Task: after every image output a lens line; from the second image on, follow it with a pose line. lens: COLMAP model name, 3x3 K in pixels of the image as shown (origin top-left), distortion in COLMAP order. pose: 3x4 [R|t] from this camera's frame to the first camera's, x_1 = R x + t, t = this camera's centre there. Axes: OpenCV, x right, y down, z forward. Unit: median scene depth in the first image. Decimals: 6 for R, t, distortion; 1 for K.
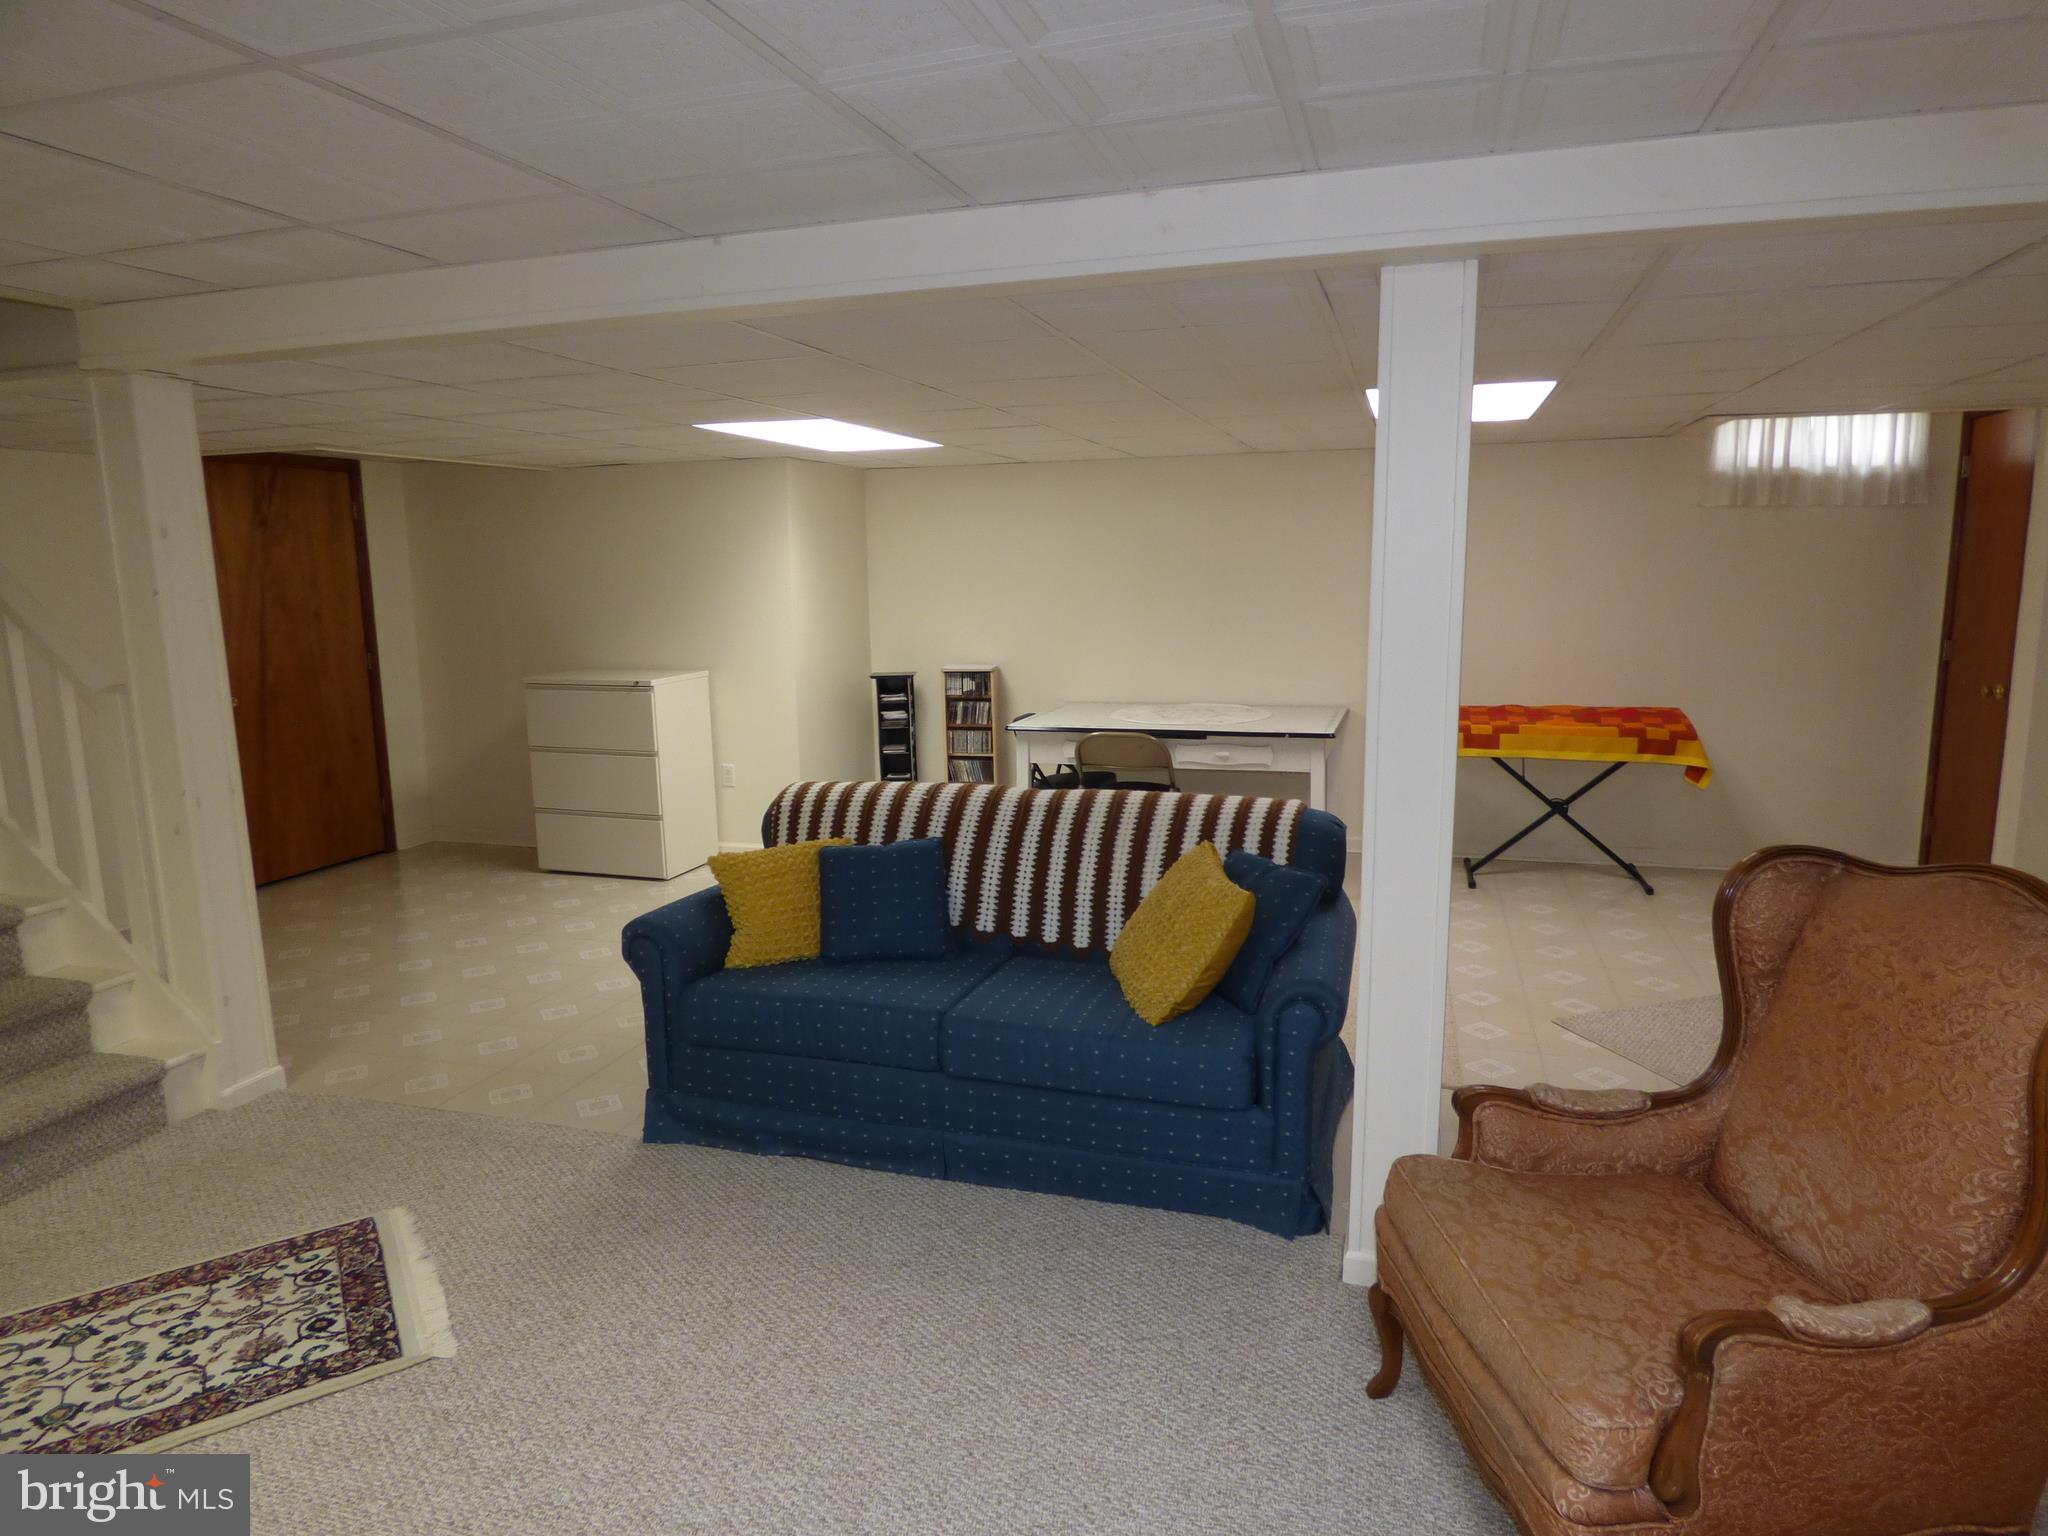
lens RADIAL K [[1244.1, 0, 1024.0], [0, 1244.1, 768.0], [0, 0, 1]] dist [0.013693, 0.003905]
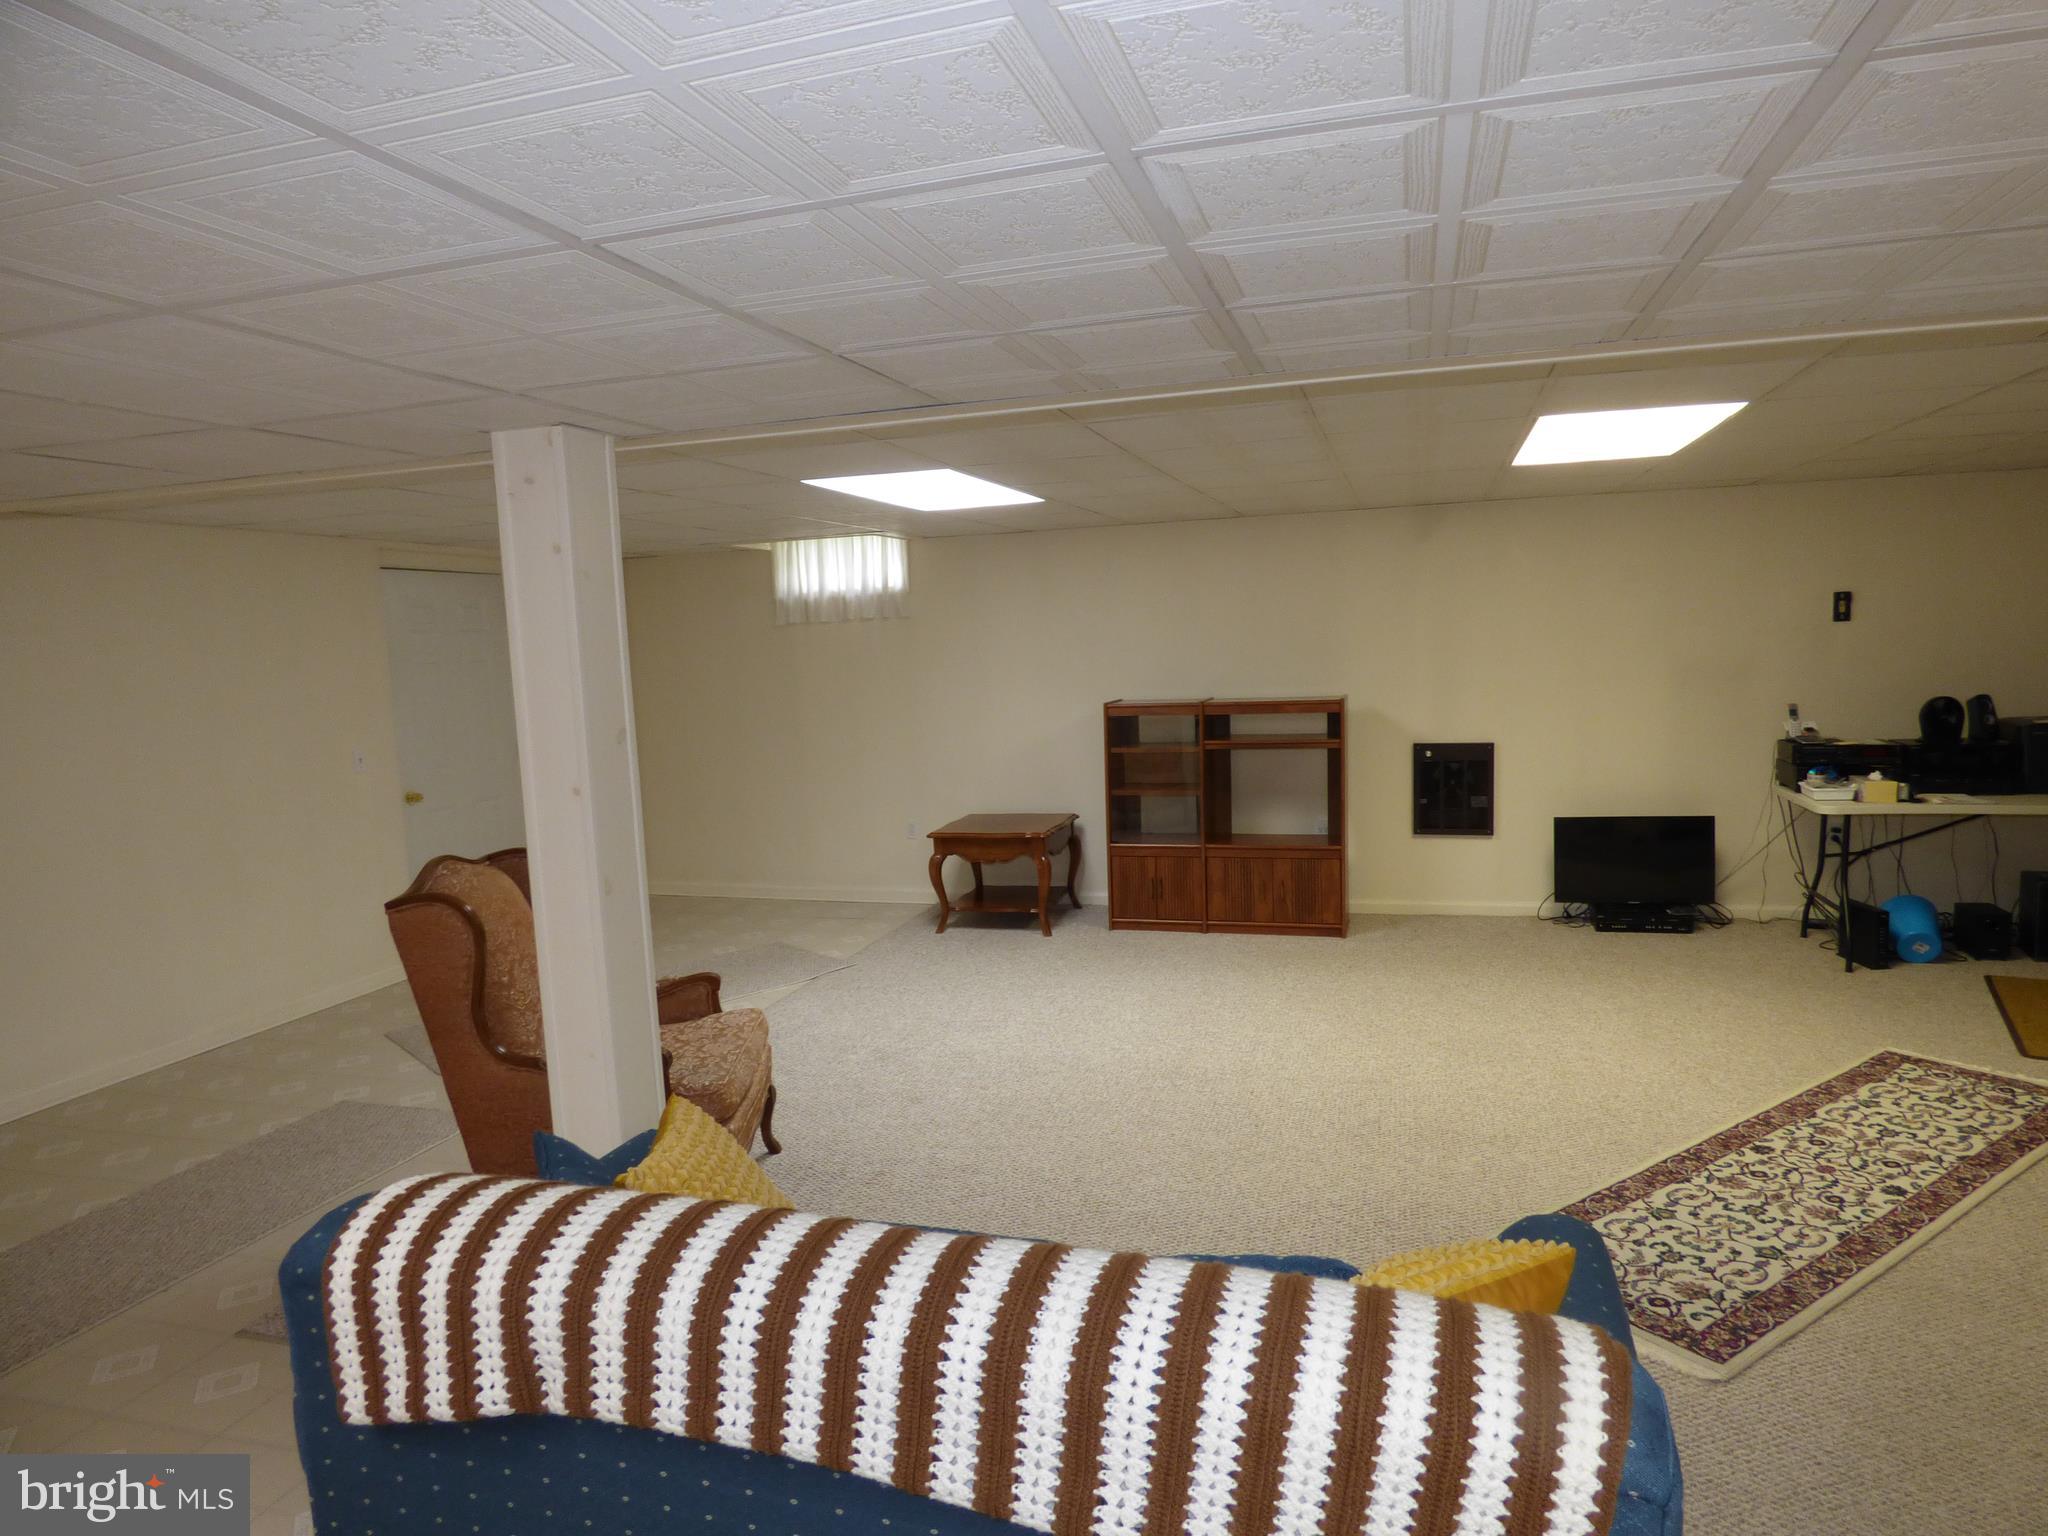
lens RADIAL K [[1215.7, 0, 1041.0], [0, 1215.7, 769.6], [0, 0, 1]] dist [-0.031037, -0.000489]
pose [[-0.998219, 0.059576, -0.002933, -0.086944], [0.056727, 0.963382, 0.262062, -0.333400], [0.018438, 0.261429, -0.965047, 1.995365]]
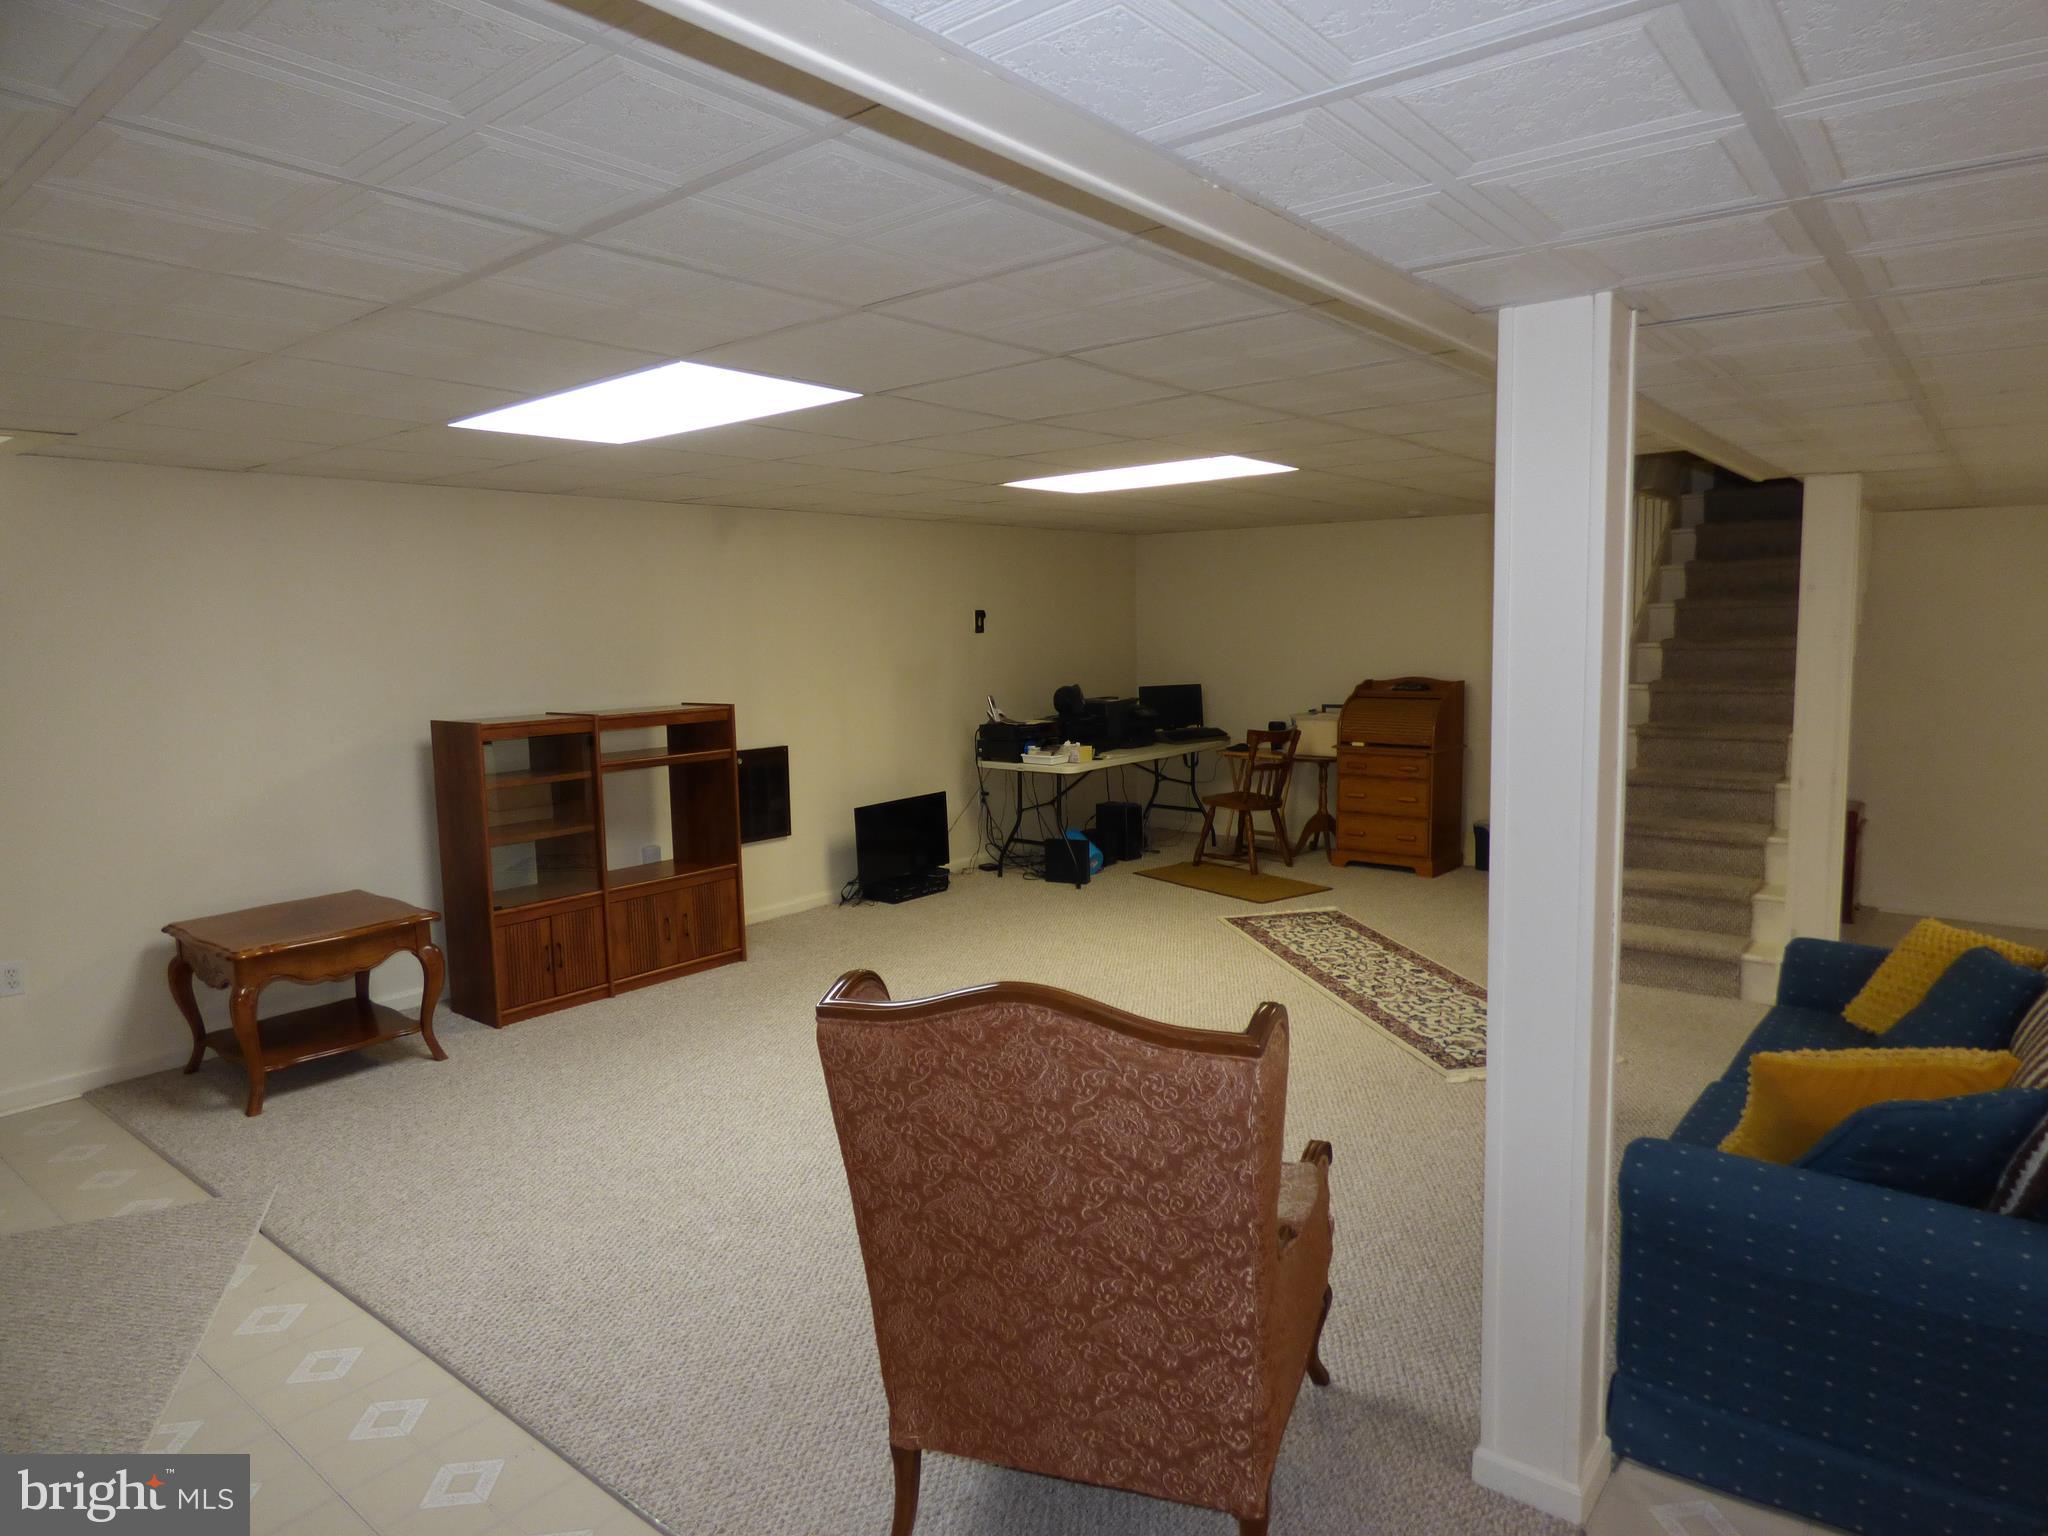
lens RADIAL K [[1244.1, 0, 1024.0], [0, 1244.1, 768.0], [0, 0, 1]] dist [0.013693, 0.003905]
pose [[-0.365695, 0.135710, -0.920788, 1.246359], [-0.123389, 0.973511, 0.192485, -0.201109], [0.922520, 0.184006, -0.339263, 0.946404]]
